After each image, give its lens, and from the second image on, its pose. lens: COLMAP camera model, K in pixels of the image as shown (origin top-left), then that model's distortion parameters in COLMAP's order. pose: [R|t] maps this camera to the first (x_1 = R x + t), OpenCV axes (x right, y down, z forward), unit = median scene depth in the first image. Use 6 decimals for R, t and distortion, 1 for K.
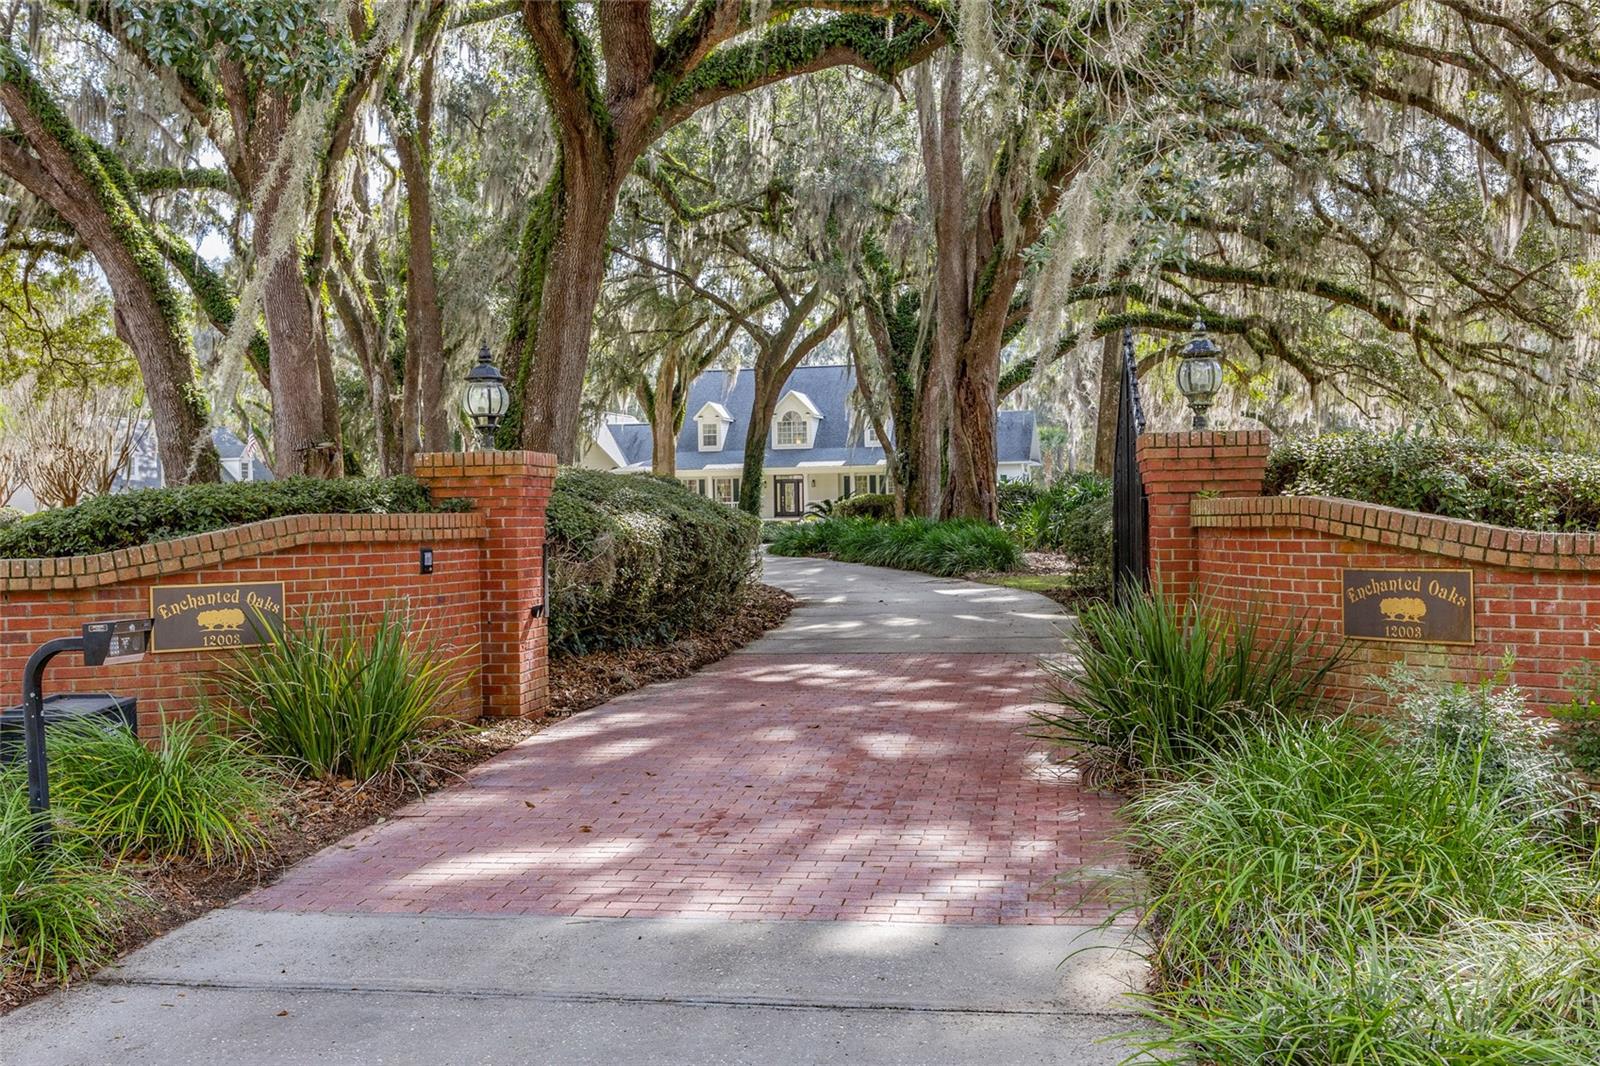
lens RADIAL K [[1636.2, 0, 778.3], [0, 1636.2, 595.9], [0, 0, 1]] dist [-0.007489, 0.006077]
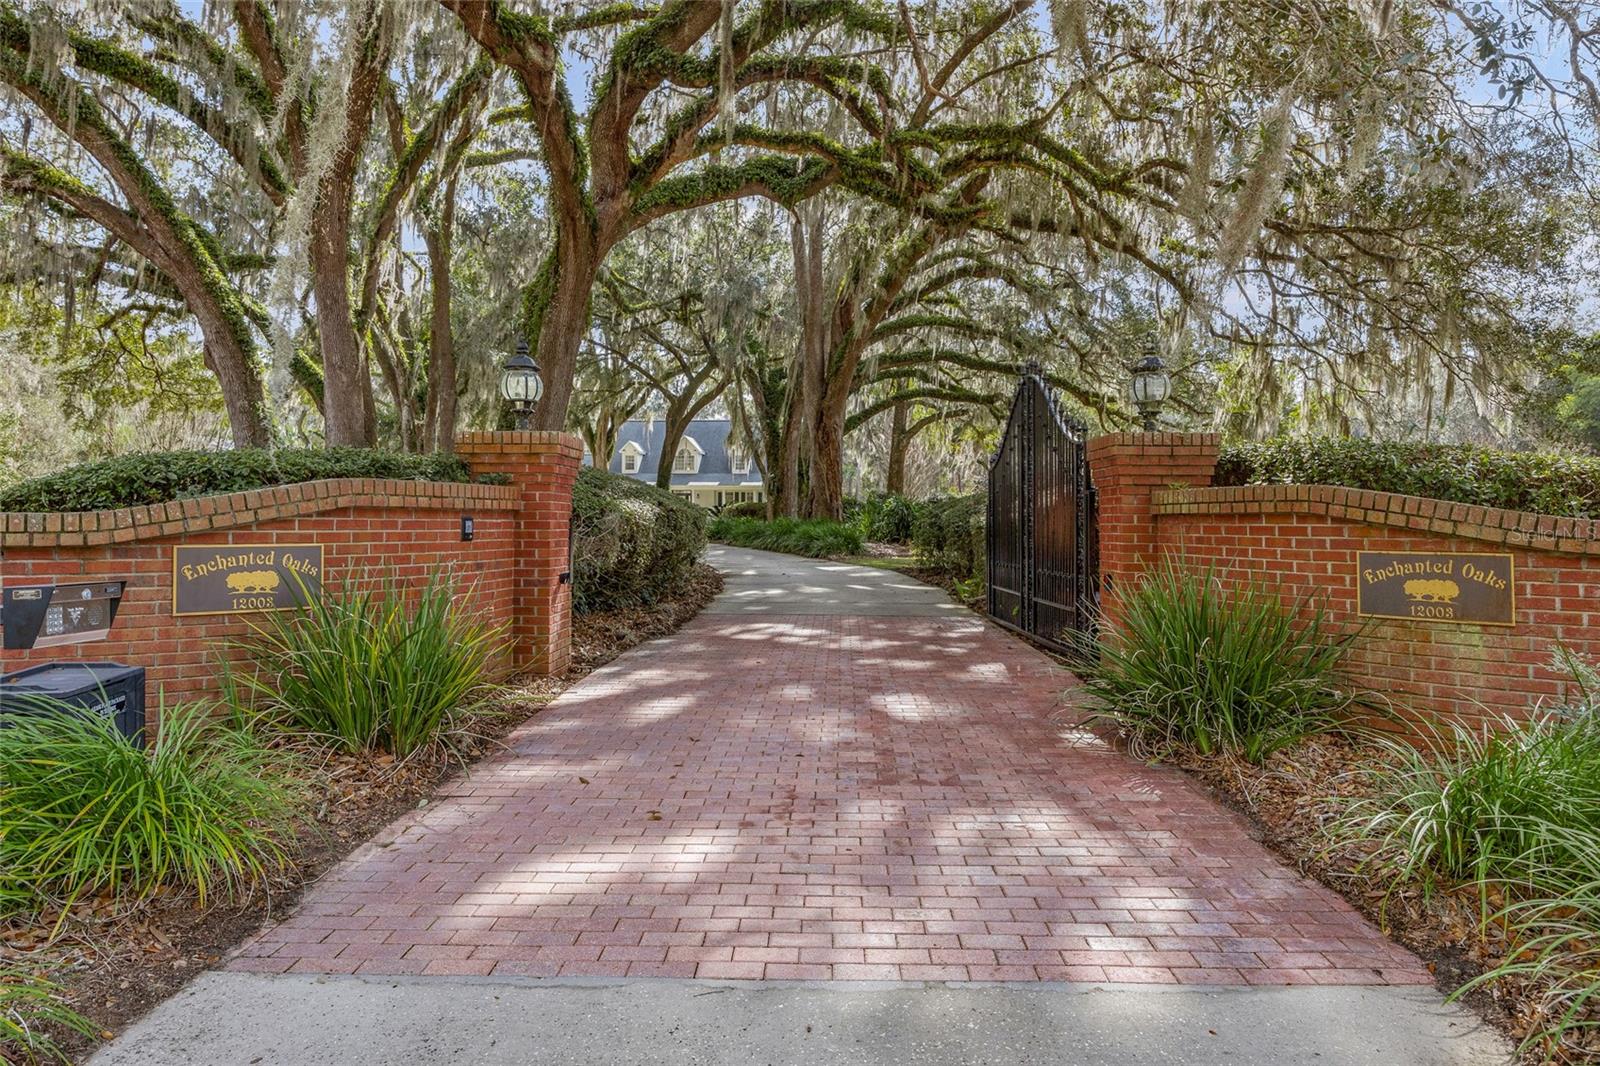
lens RADIAL K [[1022.4, 0, 800.0], [0, 1022.4, 533.0], [0, 0, 1]] dist [-0.007550, -0.001272]
pose [[0.990558, 0.022552, 0.135224, -0.038342], [-0.017512, 0.999111, -0.038343, 0.001180], [-0.135968, 0.035613, 0.990073, 0.133488]]
